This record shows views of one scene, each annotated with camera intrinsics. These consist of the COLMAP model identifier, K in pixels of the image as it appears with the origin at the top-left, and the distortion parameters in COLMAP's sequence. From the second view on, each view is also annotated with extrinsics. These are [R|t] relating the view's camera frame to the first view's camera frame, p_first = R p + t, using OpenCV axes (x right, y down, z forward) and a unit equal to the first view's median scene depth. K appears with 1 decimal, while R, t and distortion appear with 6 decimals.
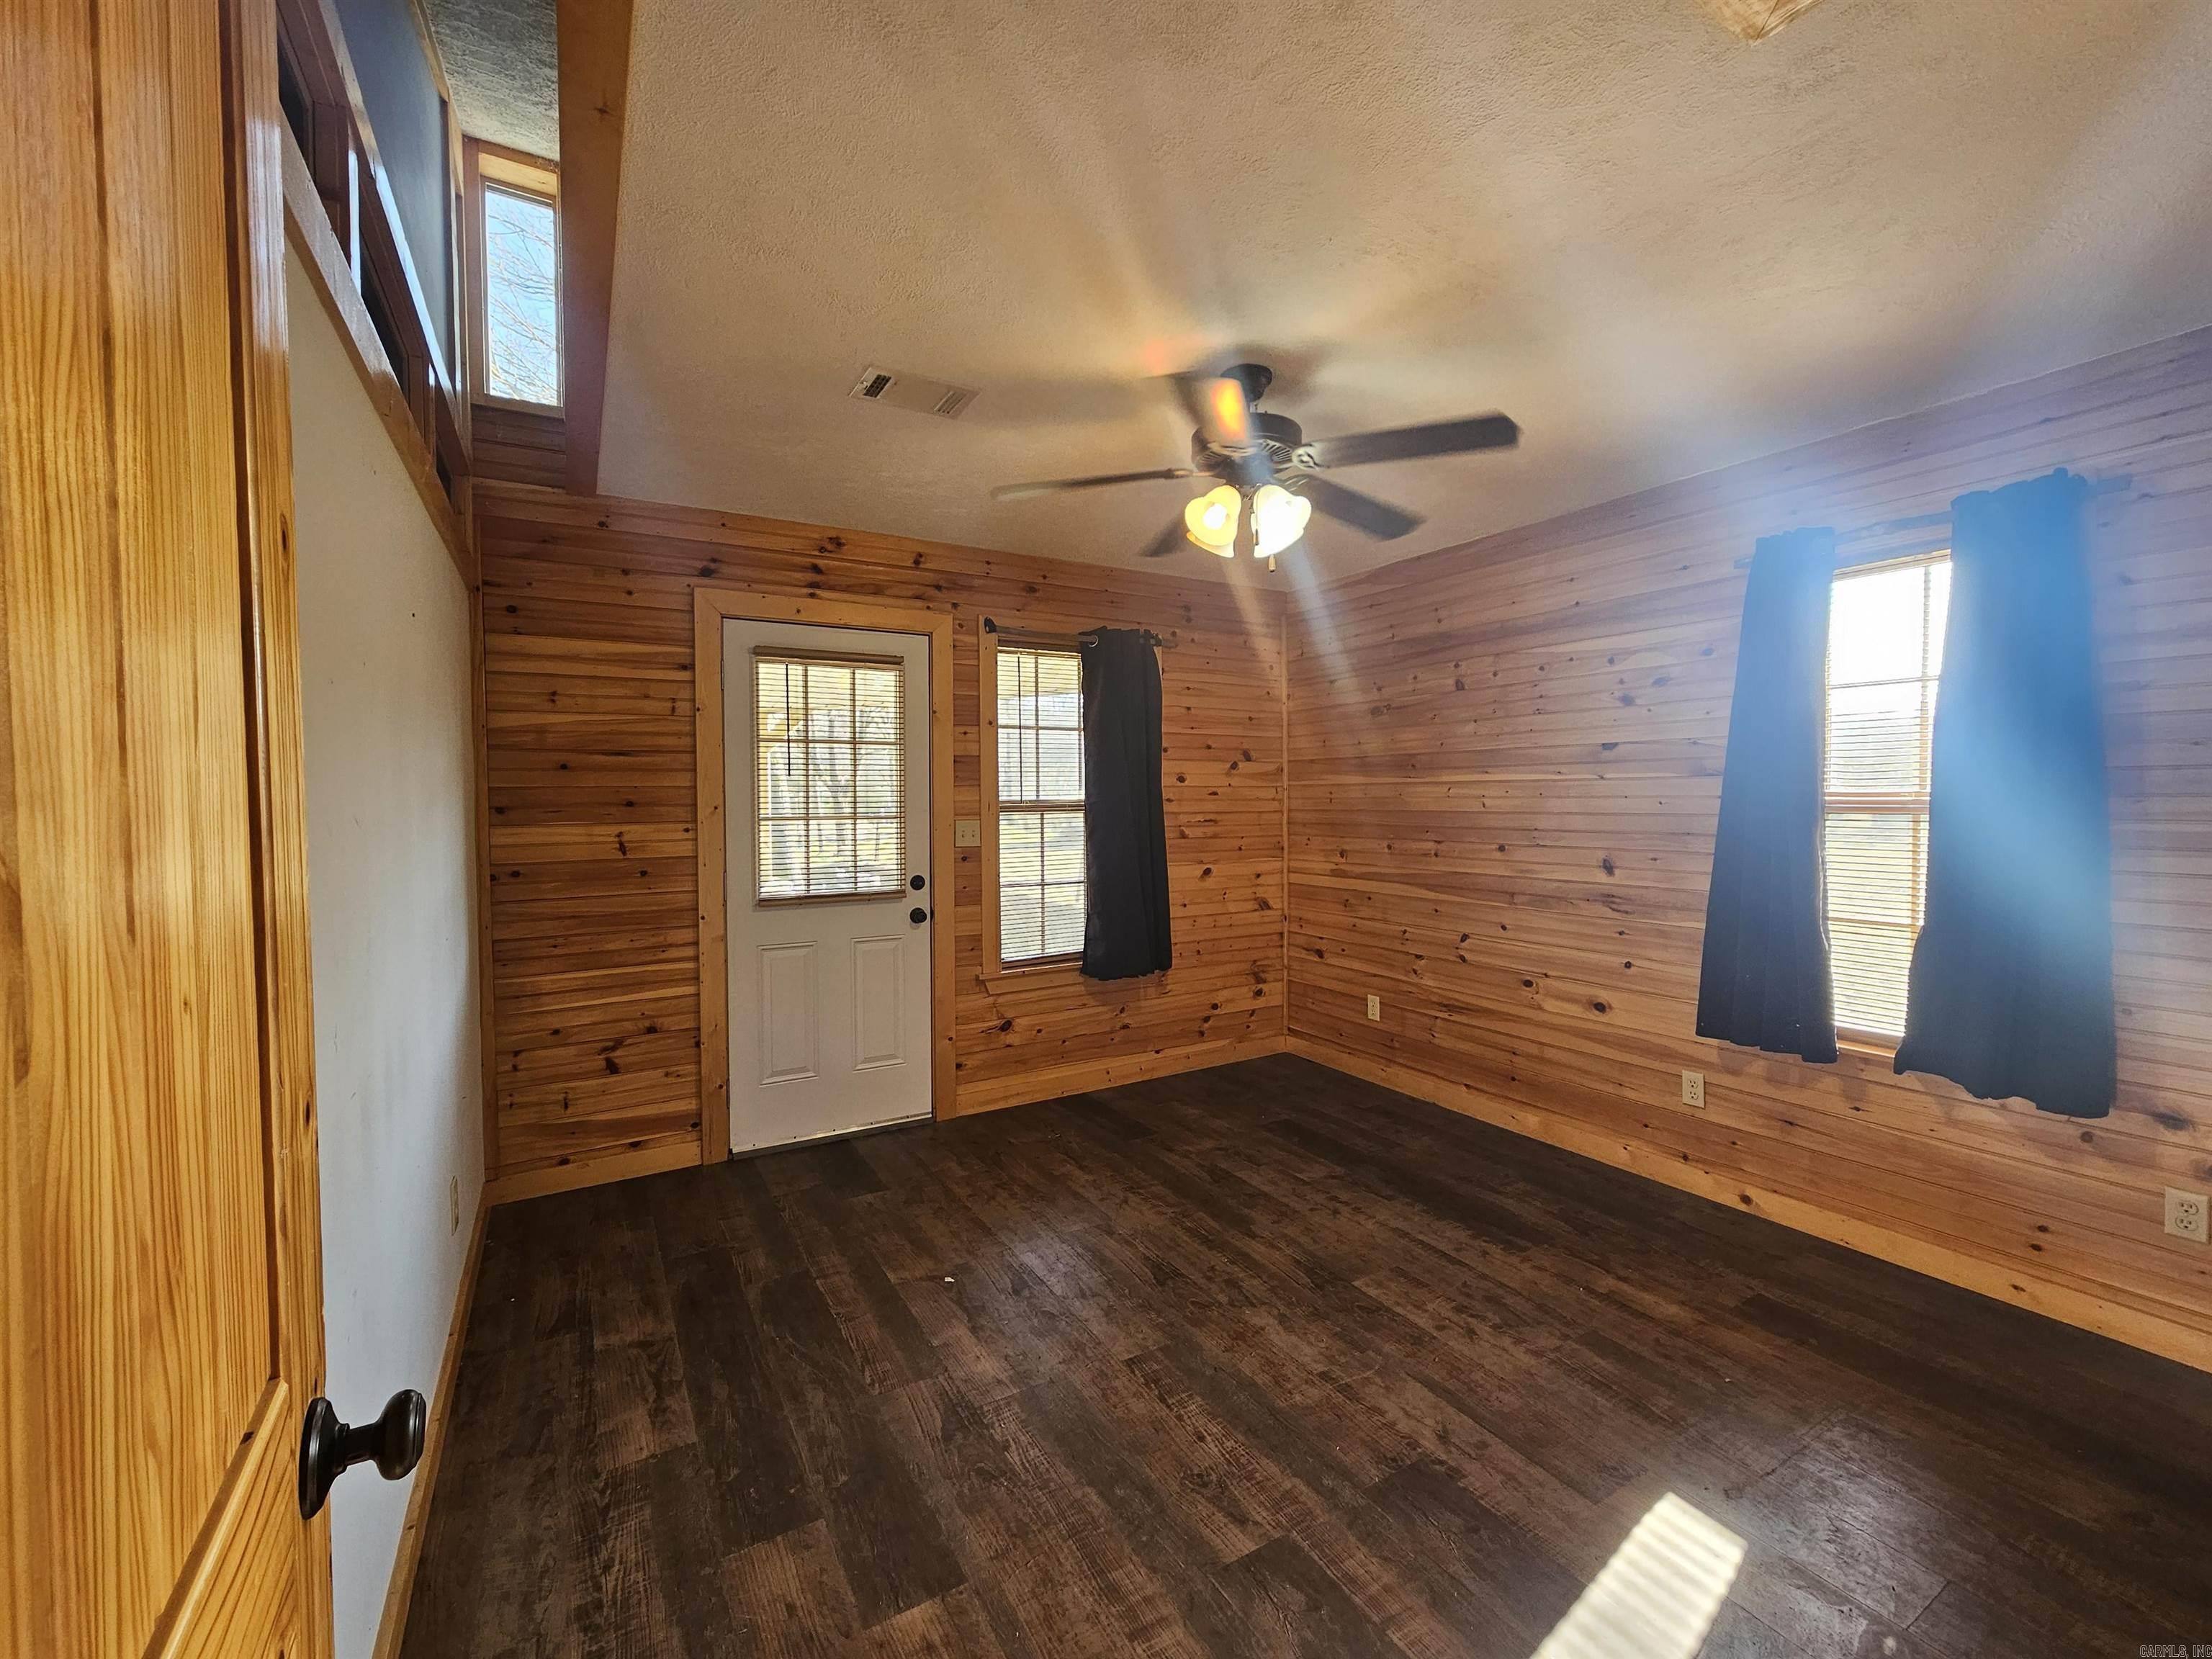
lens RADIAL K [[910.2, 0, 1096.3], [0, 910.2, 820.9], [0, 0, 1]] dist [-0.003119, 0.001046]
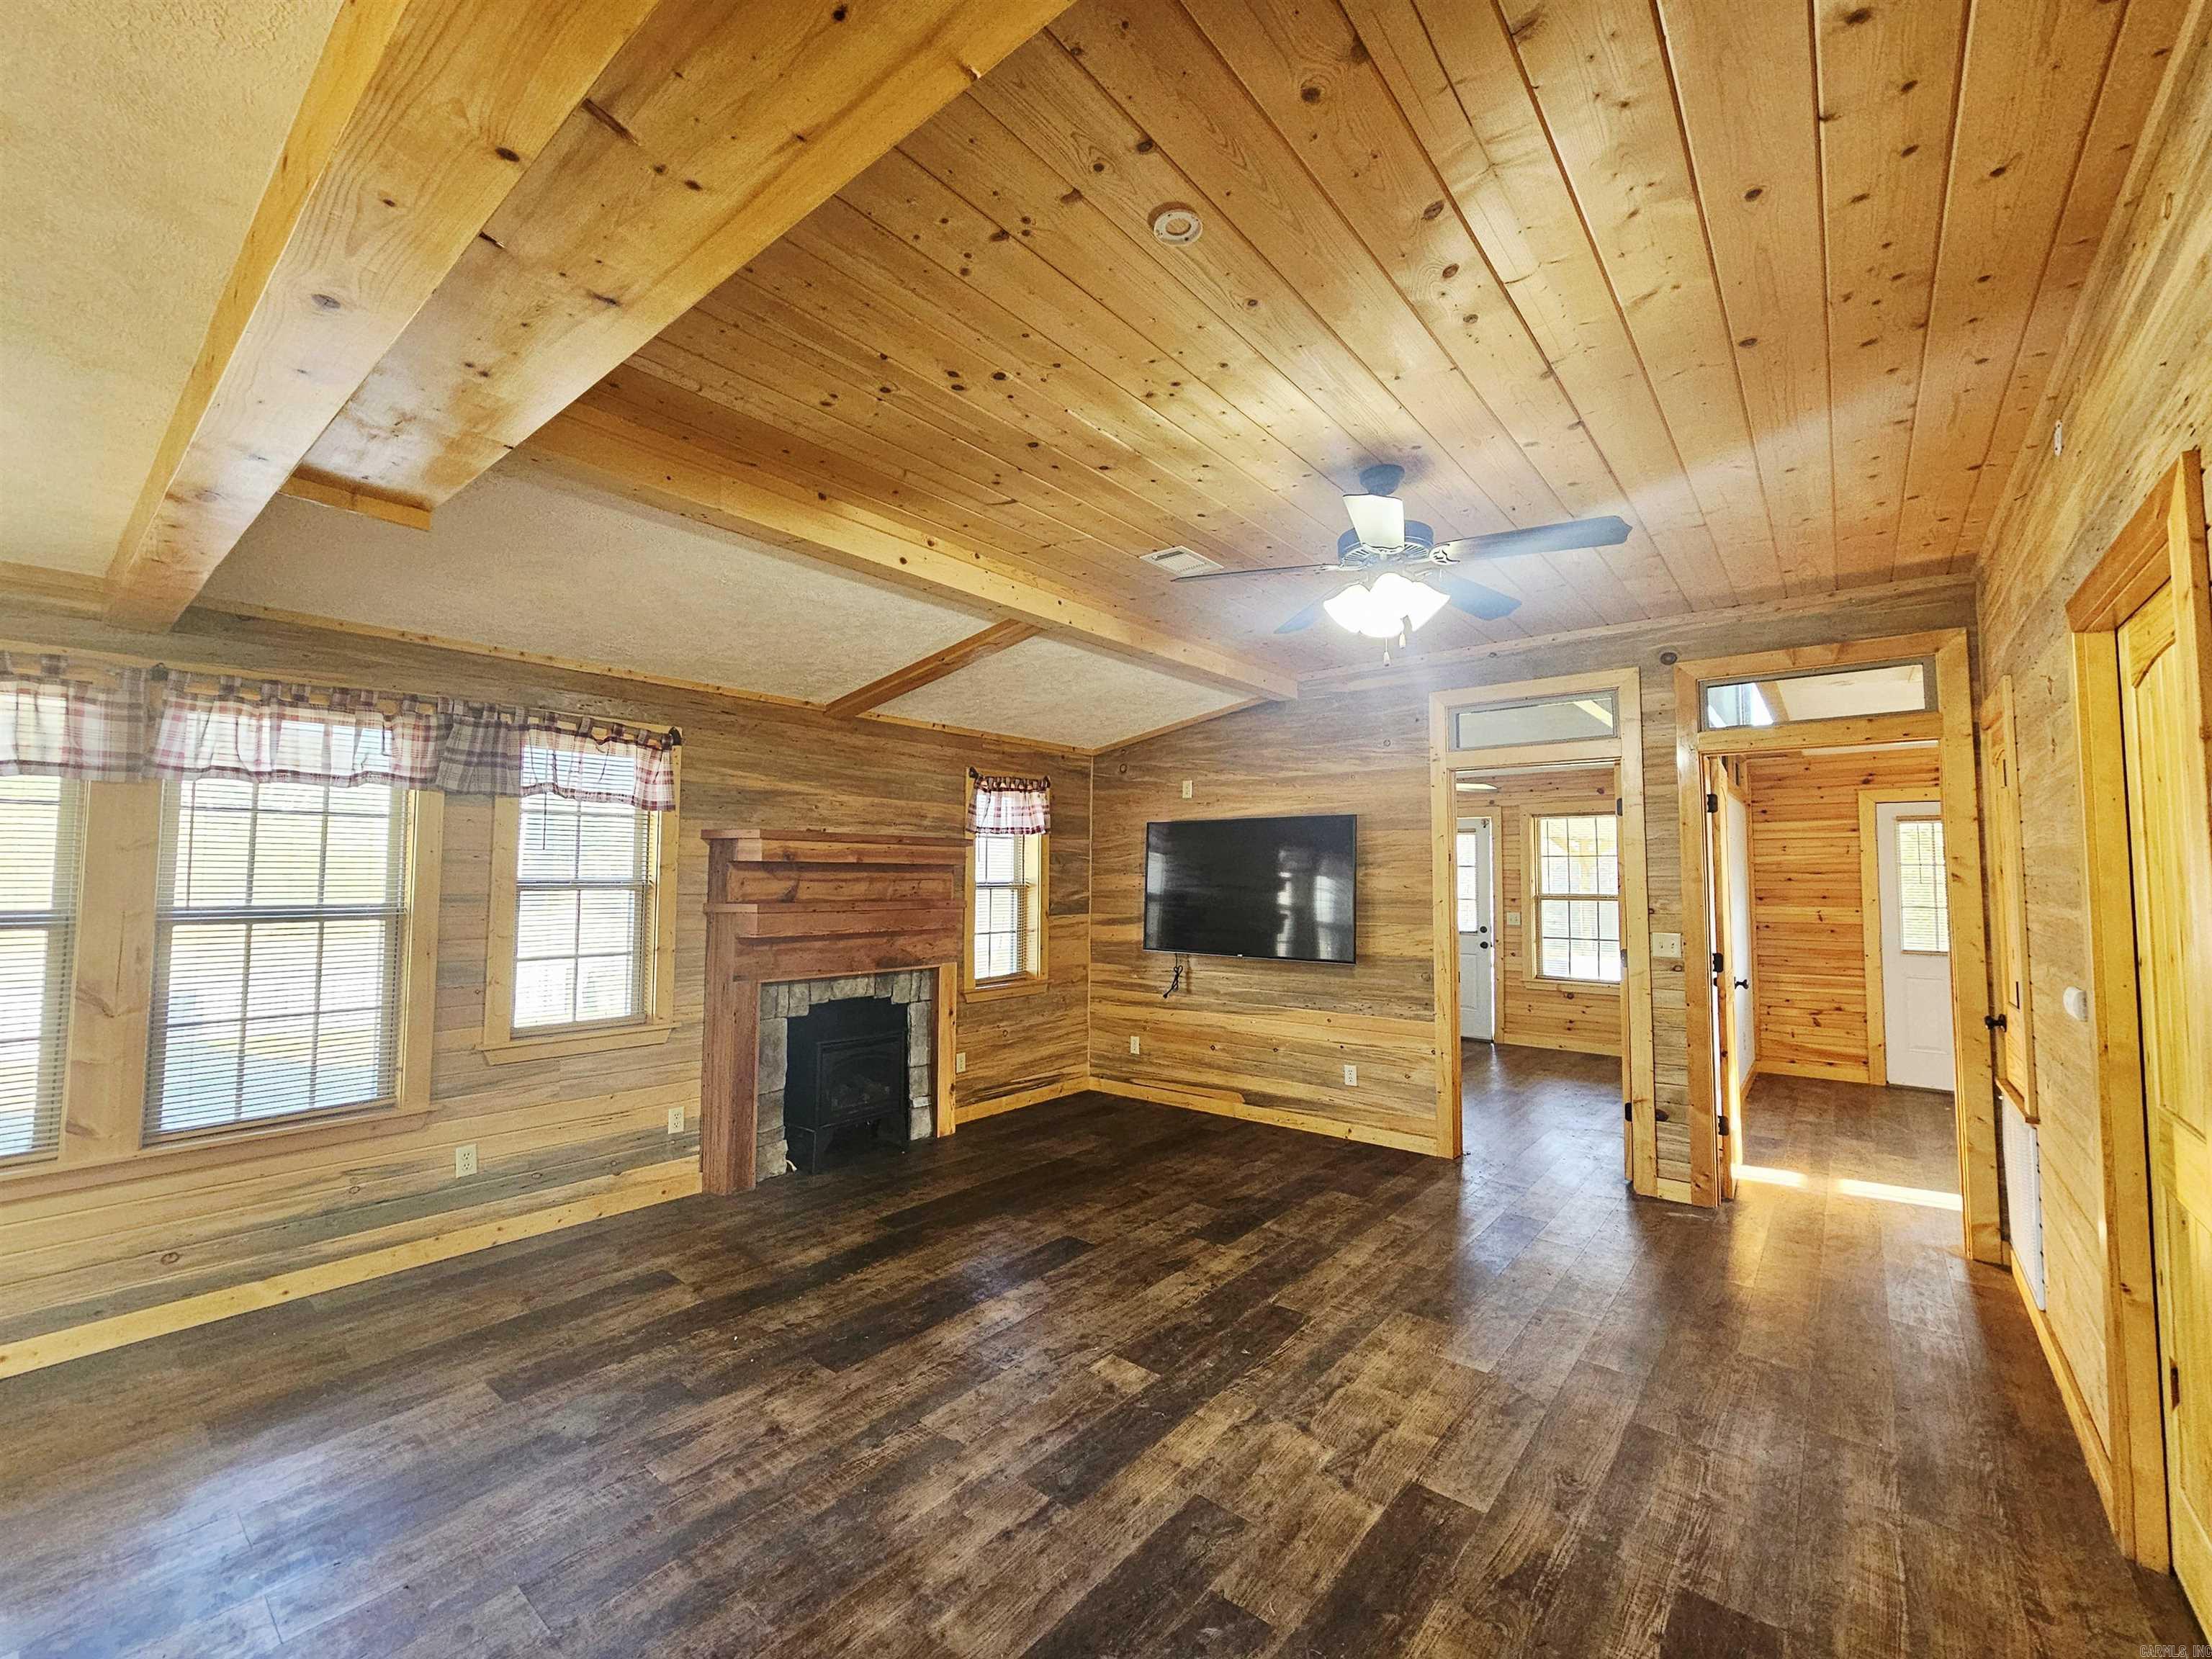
lens RADIAL K [[910.2, 0, 1098.2], [0, 910.2, 822.7], [0, 0, 1]] dist [-0.003119, 0.001046]
pose [[0.353651, -0.045141, -0.934287, 0.855358], [-0.034319, 0.997536, -0.061187, -0.004254], [0.934747, 0.053703, 0.351231, -1.302228]]
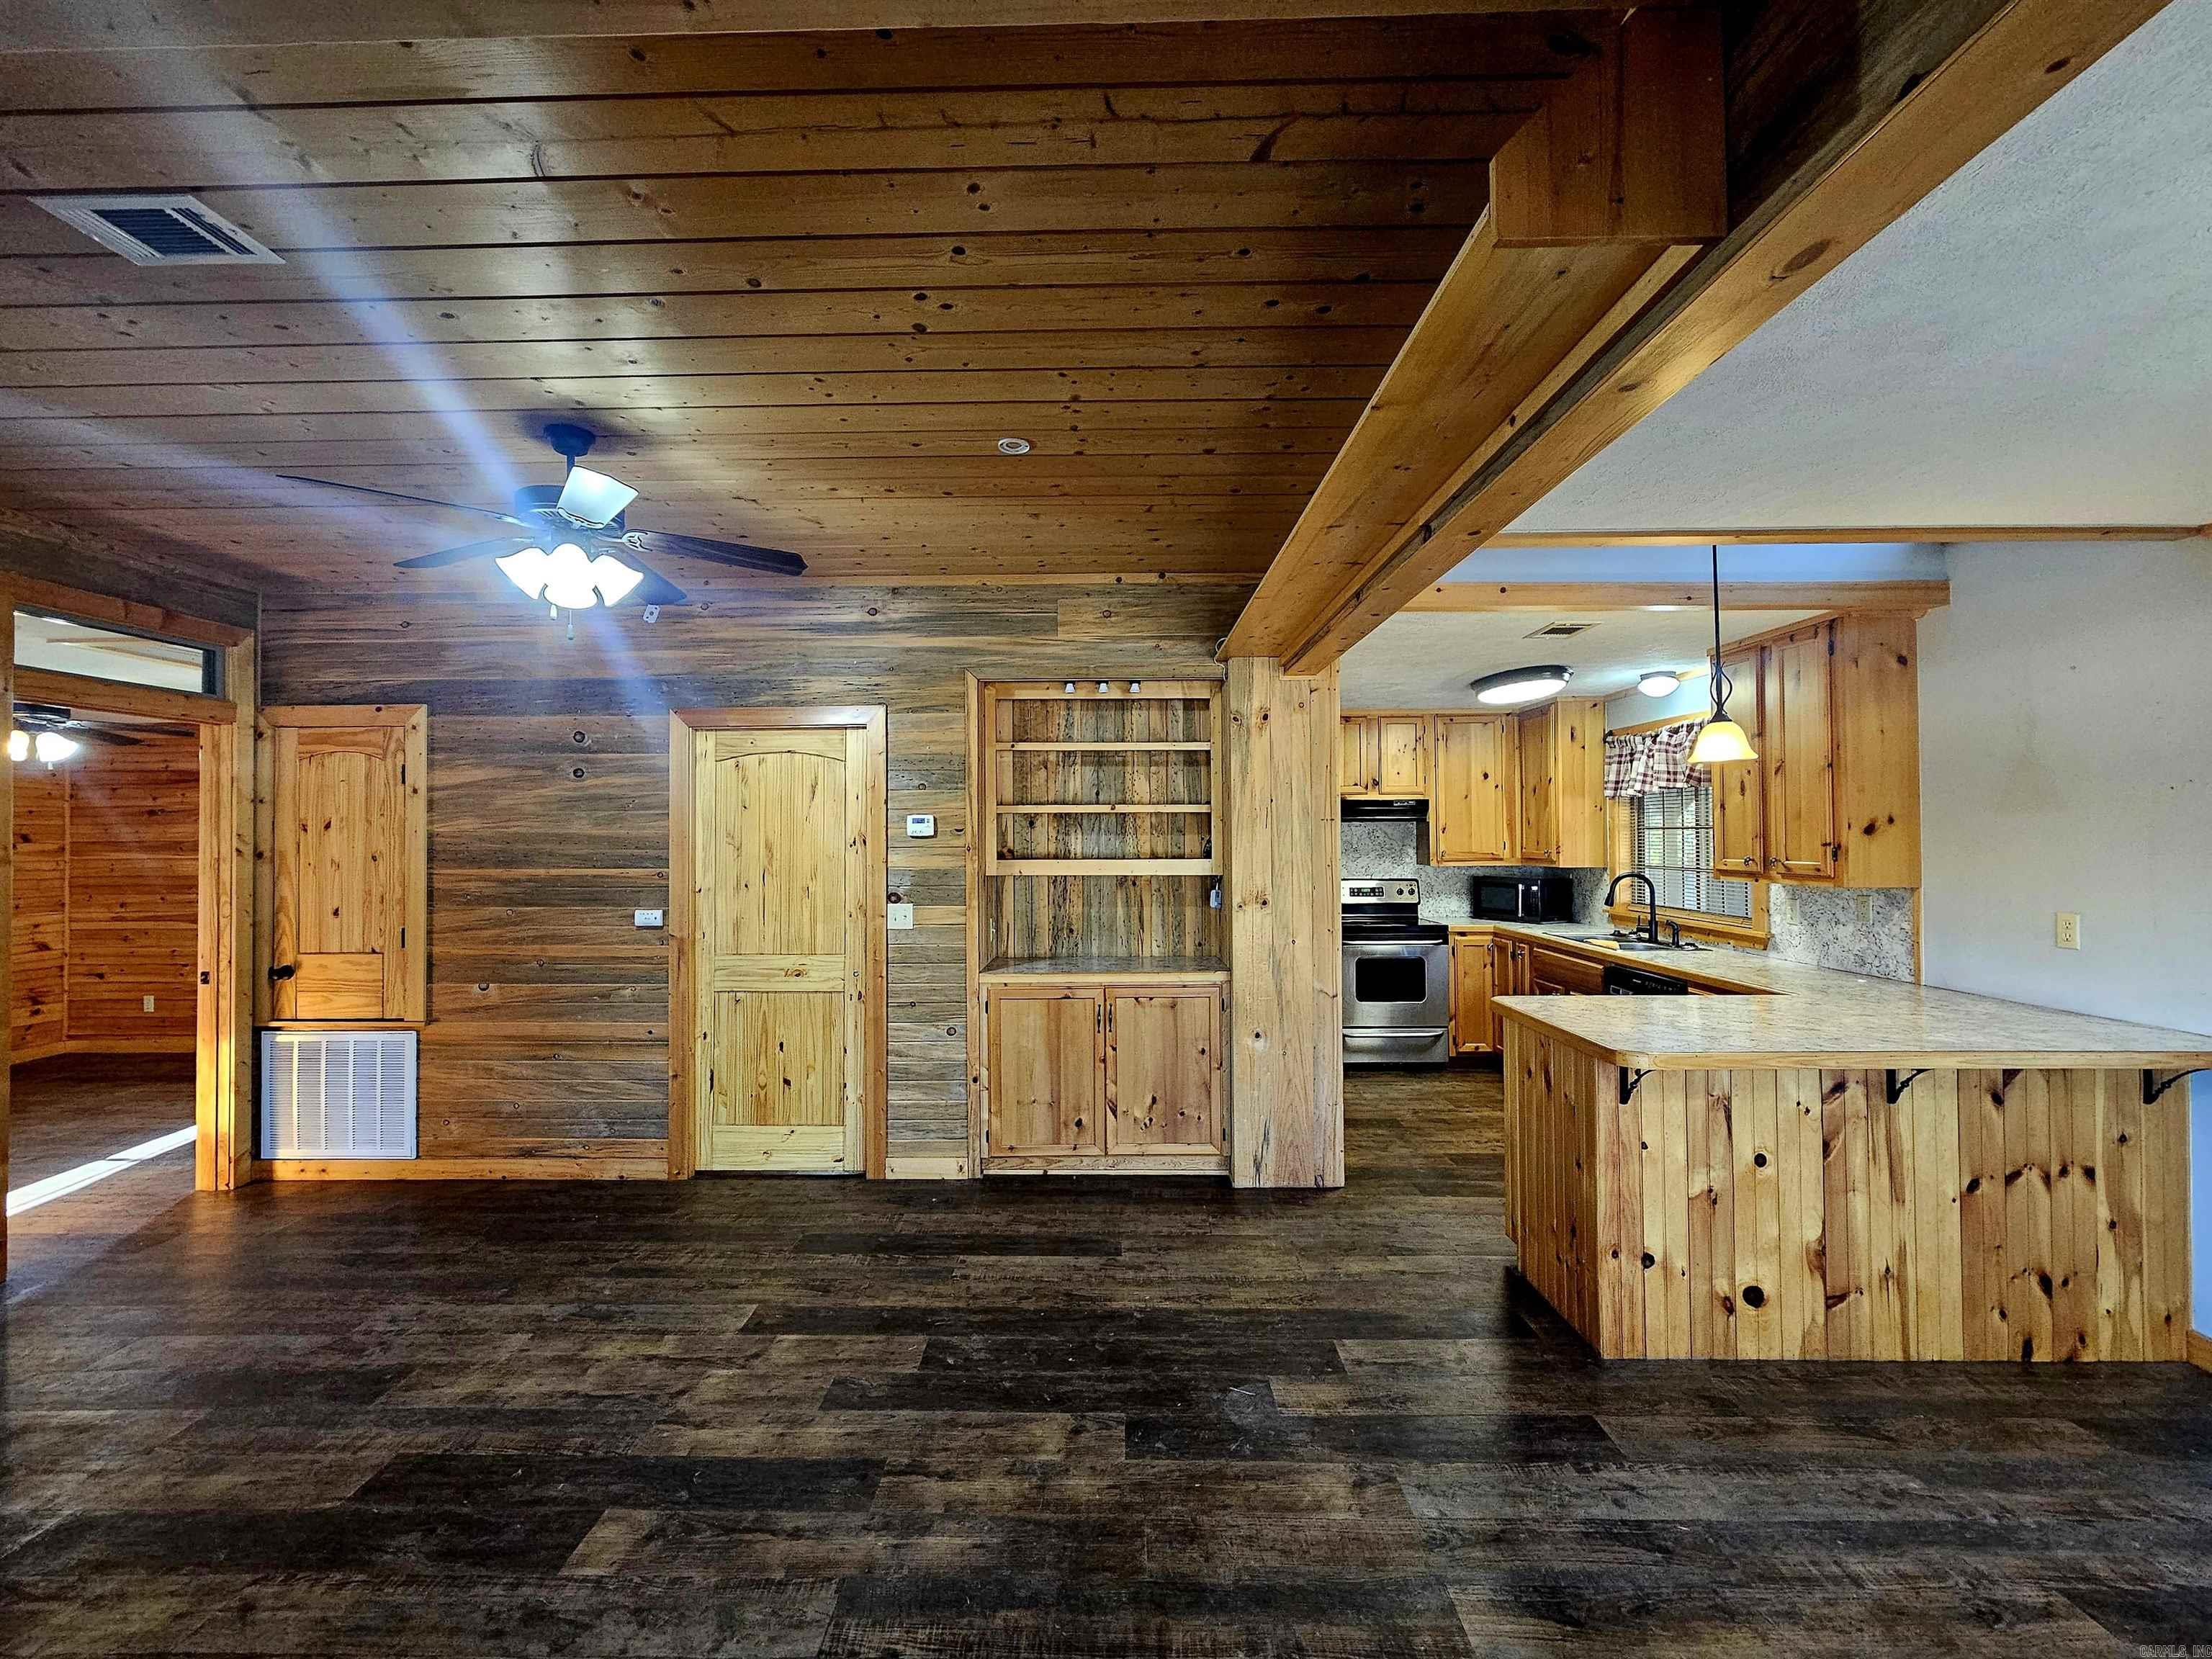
lens RADIAL K [[910.2, 0, 1101.6], [0, 910.2, 828.4], [0, 0, 1]] dist [-0.003119, 0.001046]
pose [[0.510550, 0.014439, 0.859727, -0.263269], [0.024814, 0.999195, -0.031518, -0.005796], [-0.859490, 0.037424, 0.509781, -1.567141]]
